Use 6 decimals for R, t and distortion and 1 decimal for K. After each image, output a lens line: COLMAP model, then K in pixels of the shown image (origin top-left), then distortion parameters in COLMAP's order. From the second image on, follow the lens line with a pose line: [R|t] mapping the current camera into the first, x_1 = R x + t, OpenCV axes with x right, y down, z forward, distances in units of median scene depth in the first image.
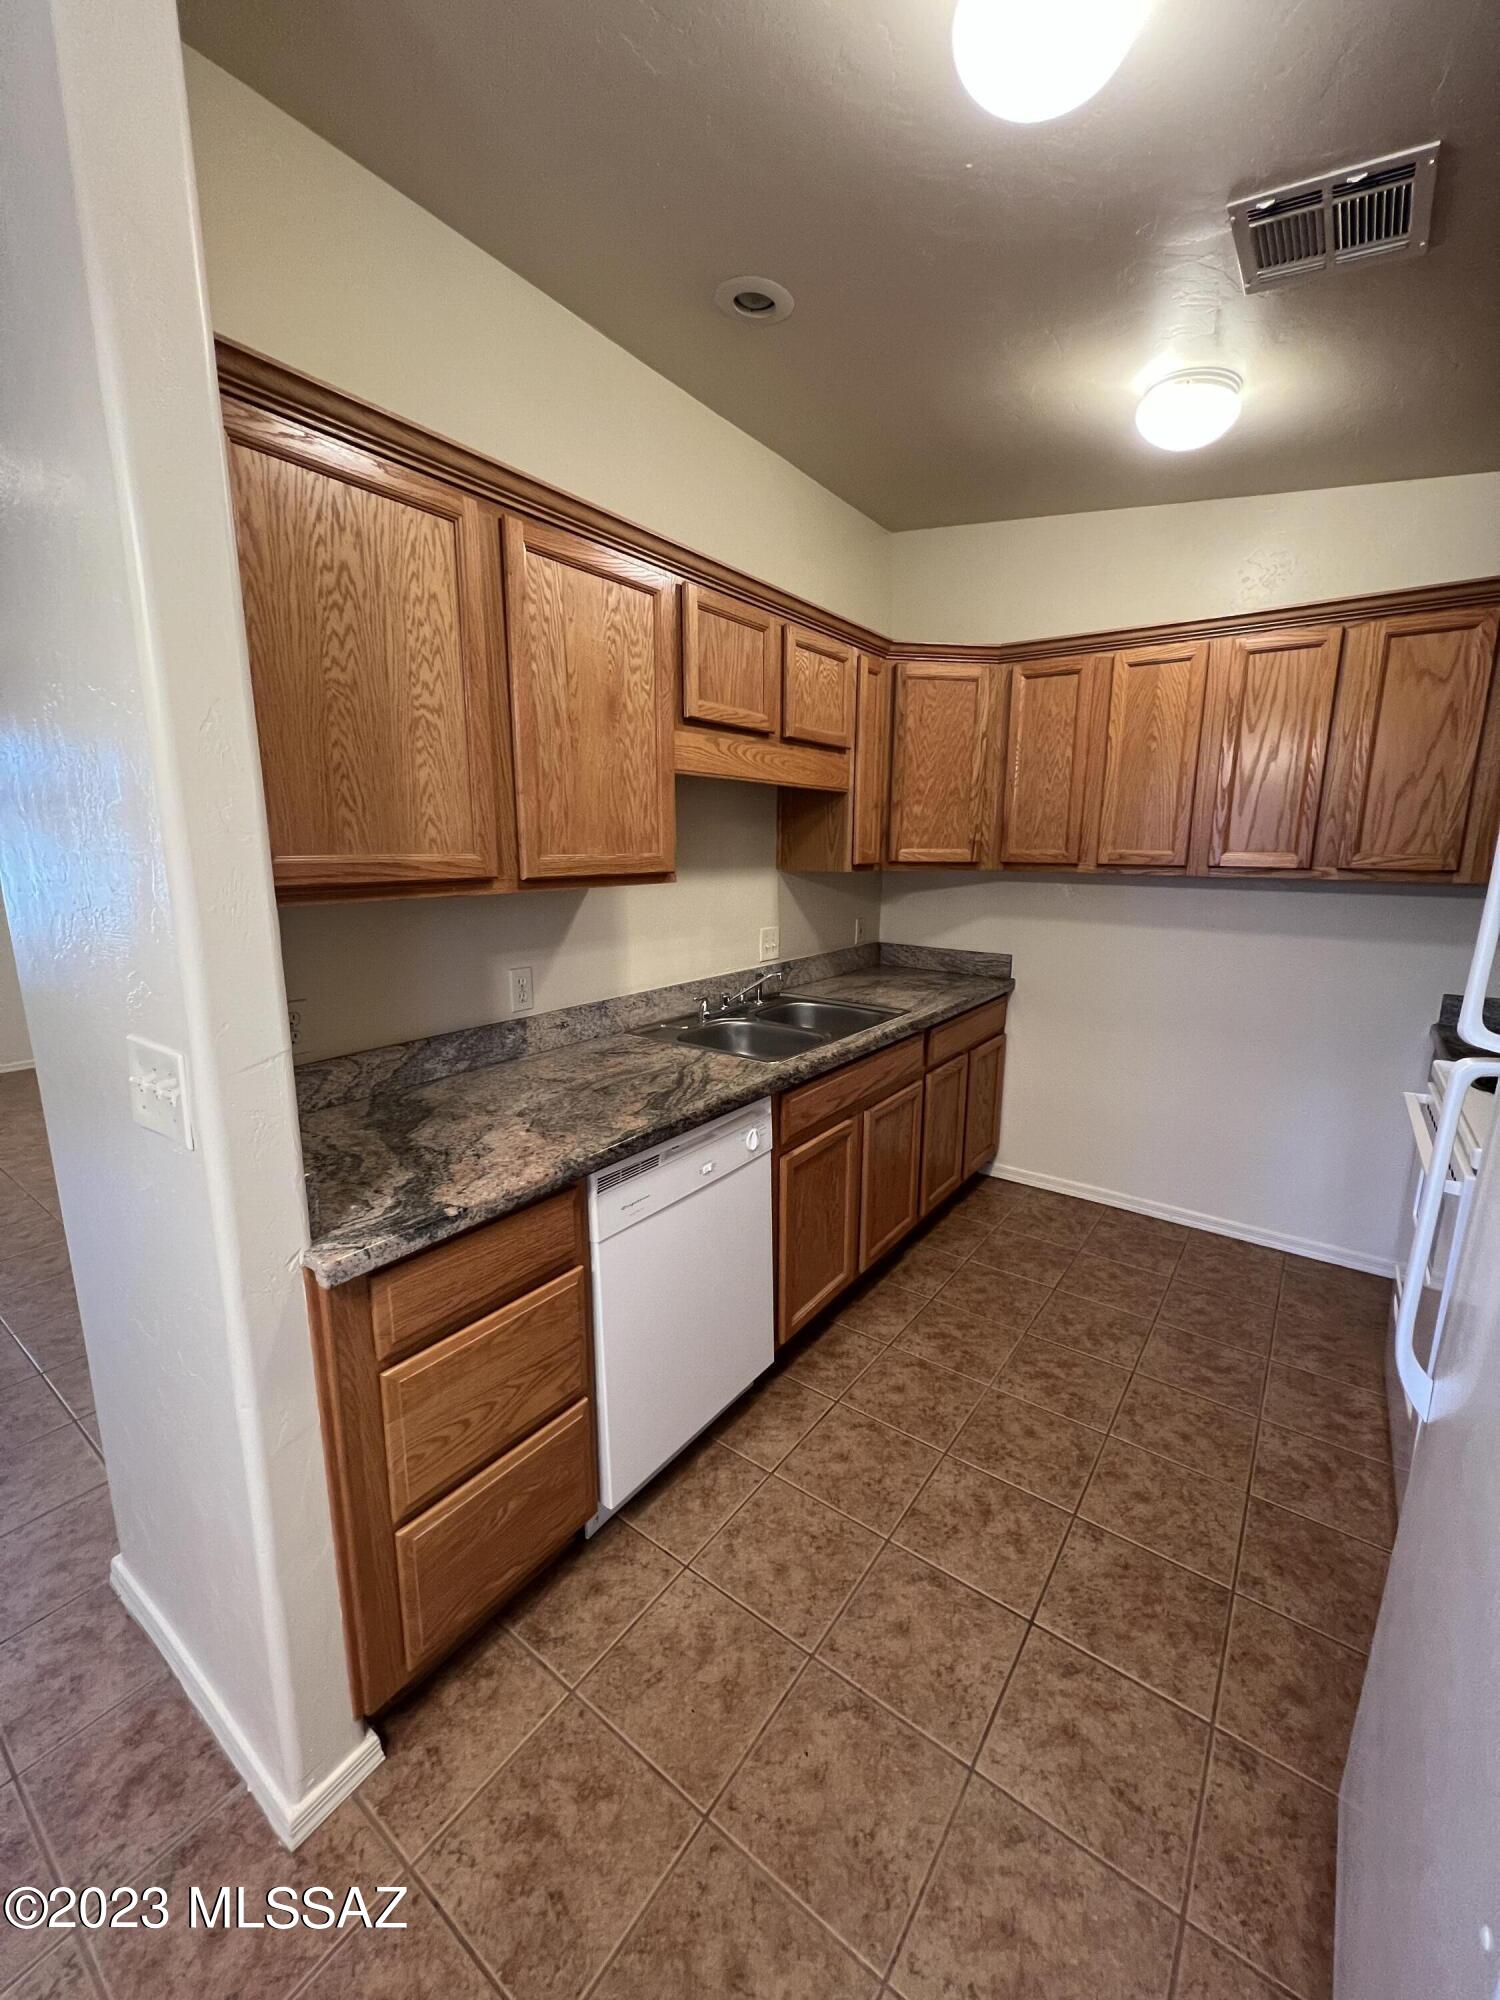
lens RADIAL K [[796.4, 0, 753.1], [0, 796.4, 995.6], [0, 0, 1]] dist [-0.003296, 0.001078]
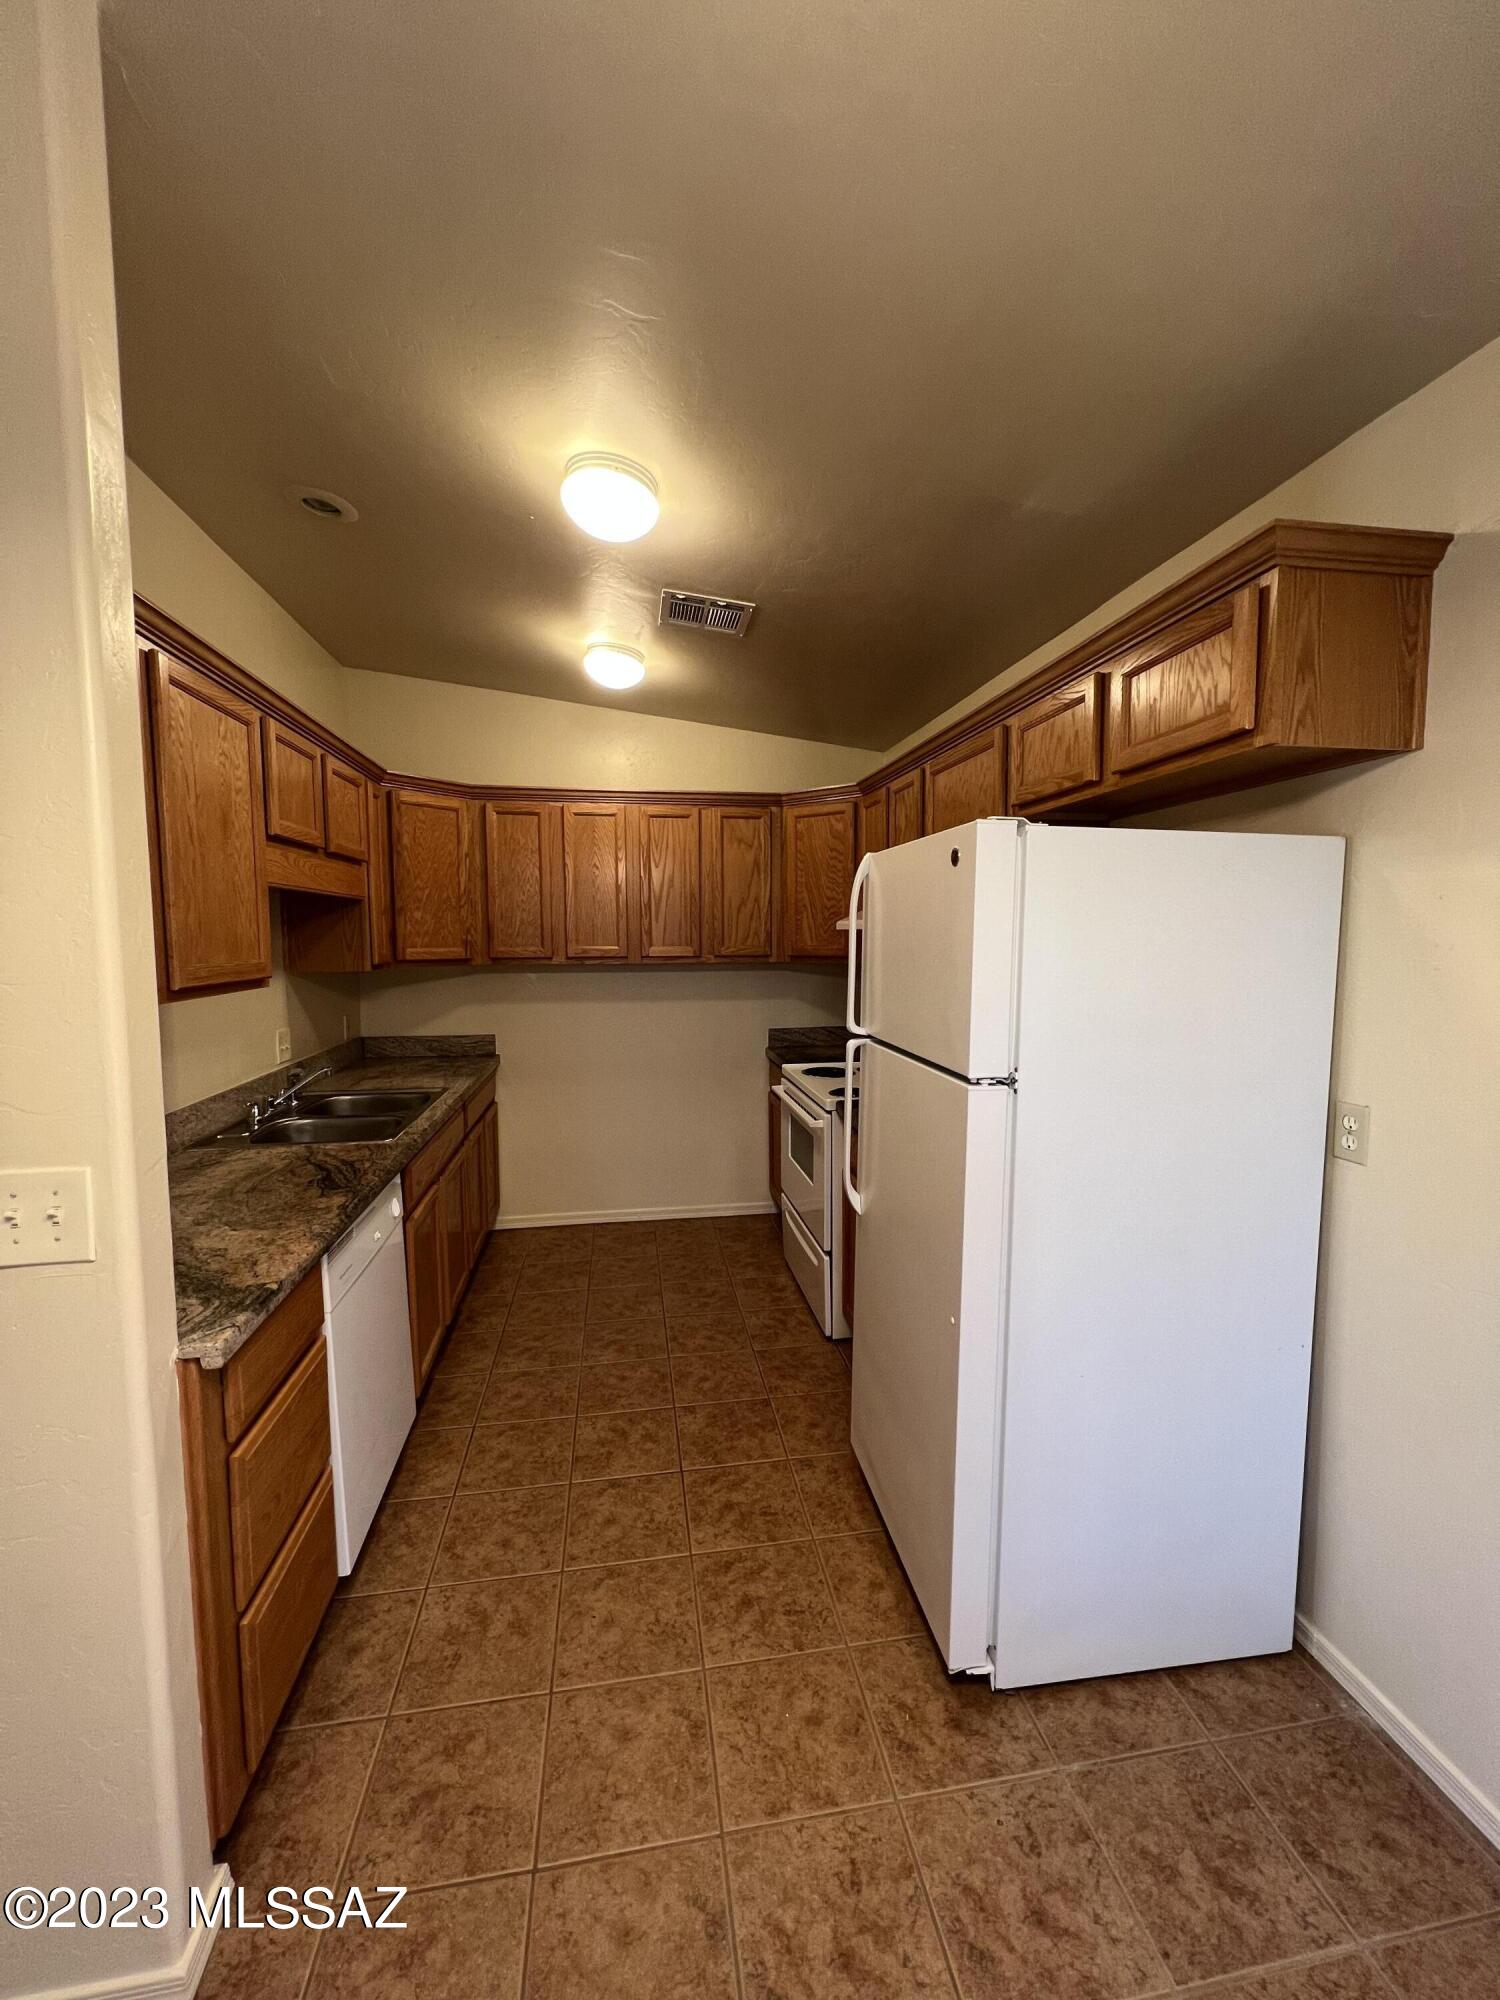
lens RADIAL K [[796.4, 0, 753.1], [0, 796.4, 995.6], [0, 0, 1]] dist [-0.003296, 0.001078]
pose [[0.699025, -0.064019, 0.712226, -0.379020], [0.144953, 0.987993, -0.053459, 0.016122], [-0.700252, 0.140609, 0.699912, -0.165477]]
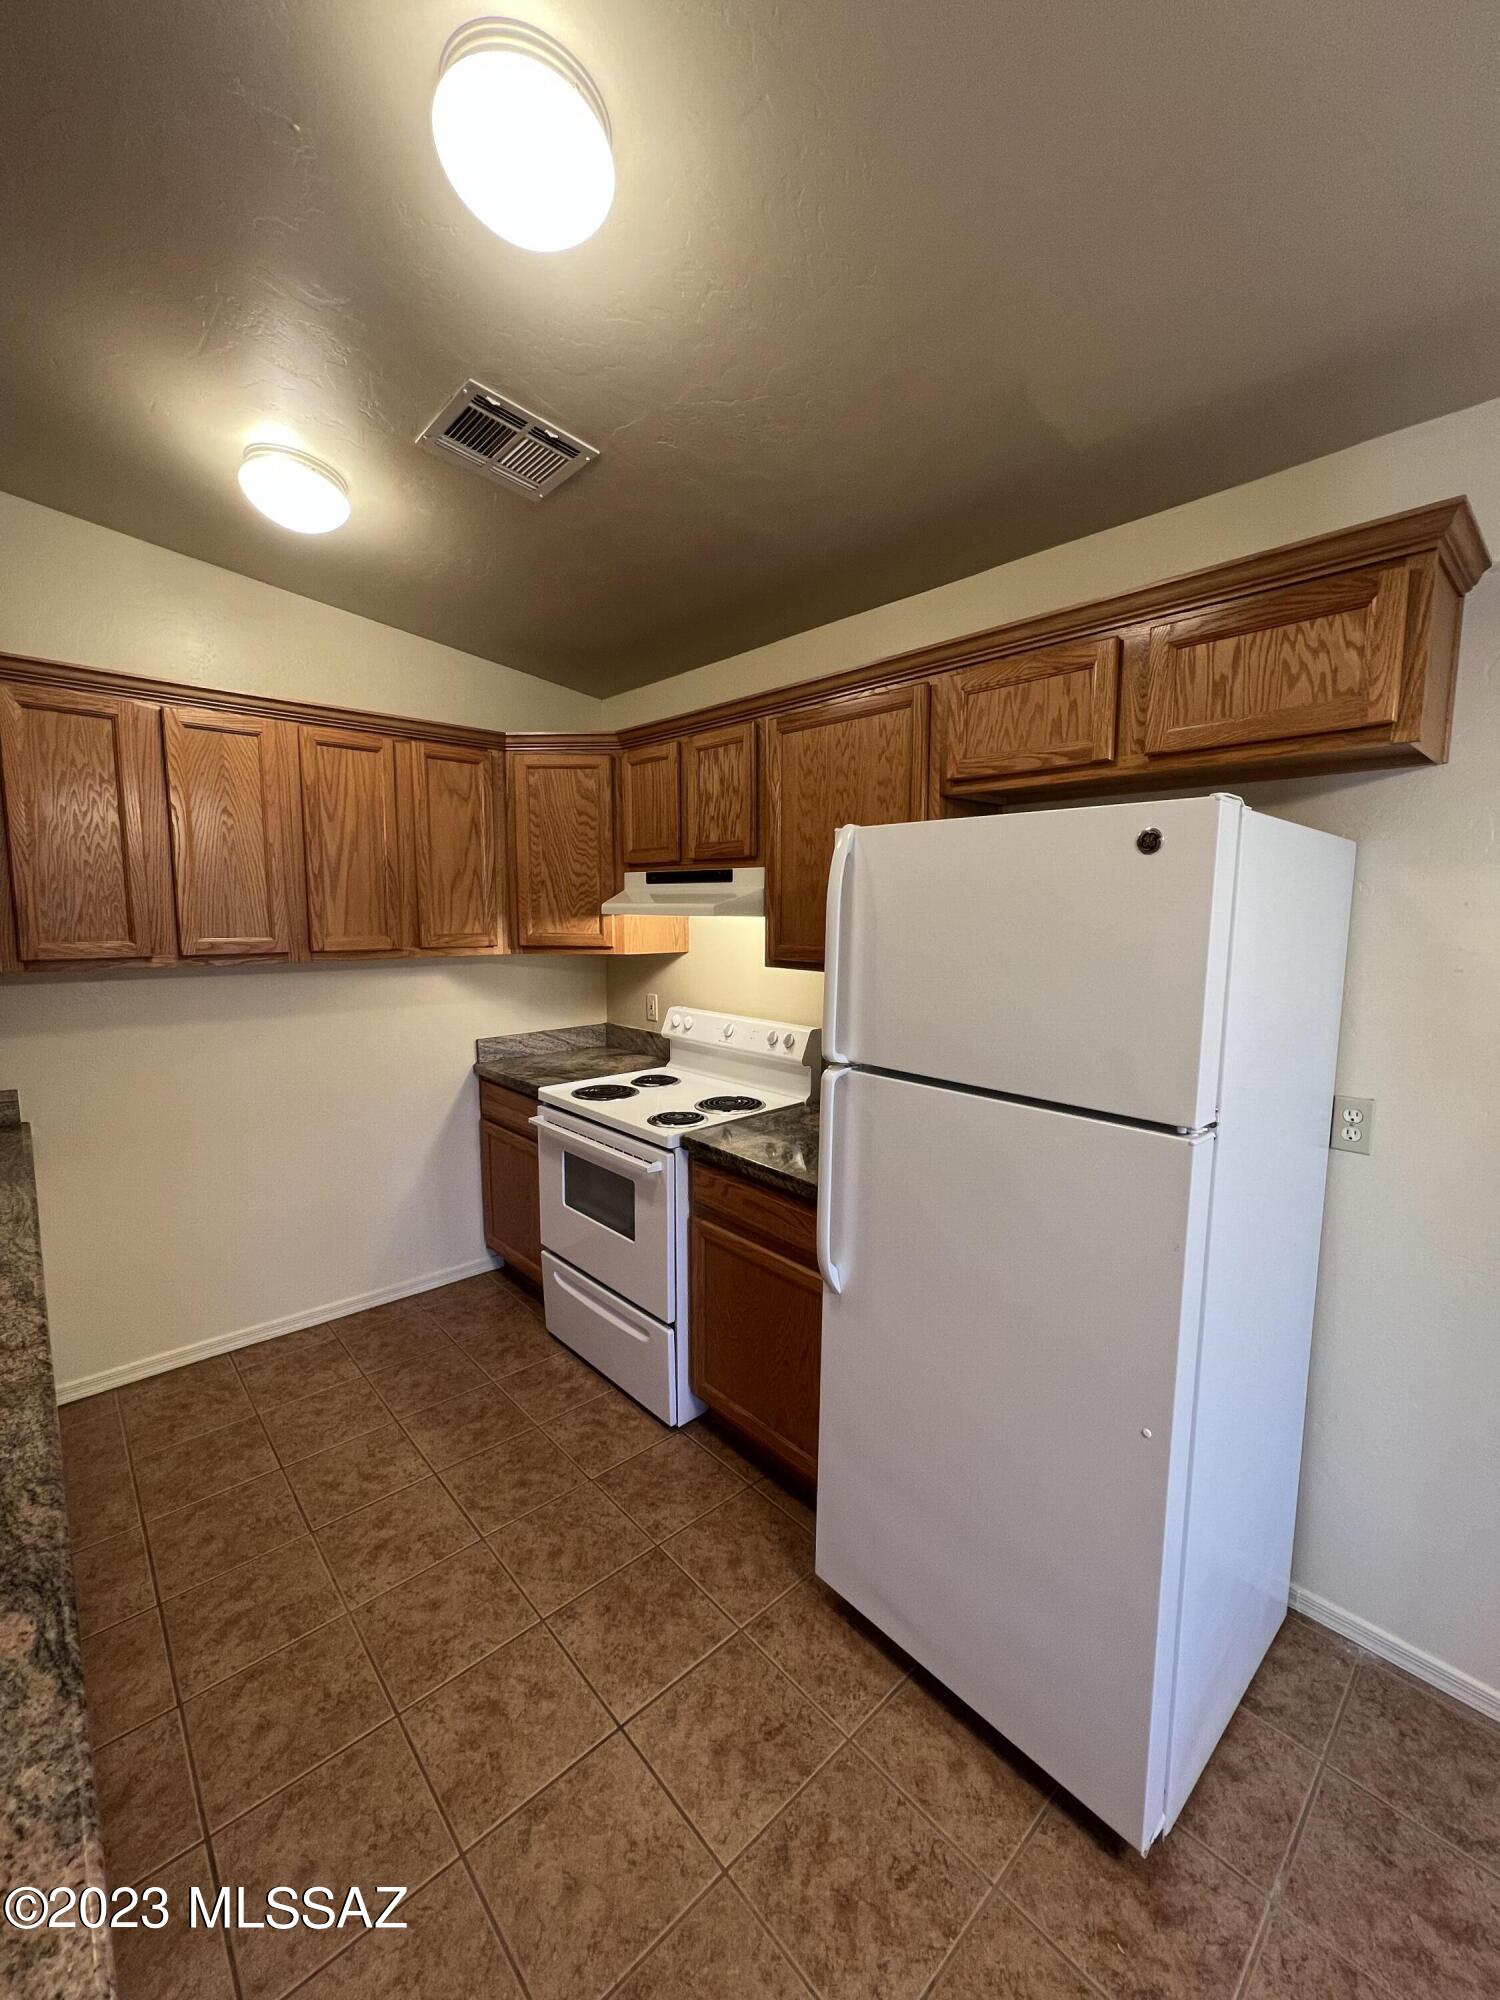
lens RADIAL K [[796.4, 0, 753.1], [0, 796.4, 995.6], [0, 0, 1]] dist [-0.003296, 0.001078]
pose [[0.194437, -0.114265, 0.974237, -0.332284], [0.183605, 0.979878, 0.078283, -0.103973], [-0.963578, 0.163653, 0.211505, 0.338014]]
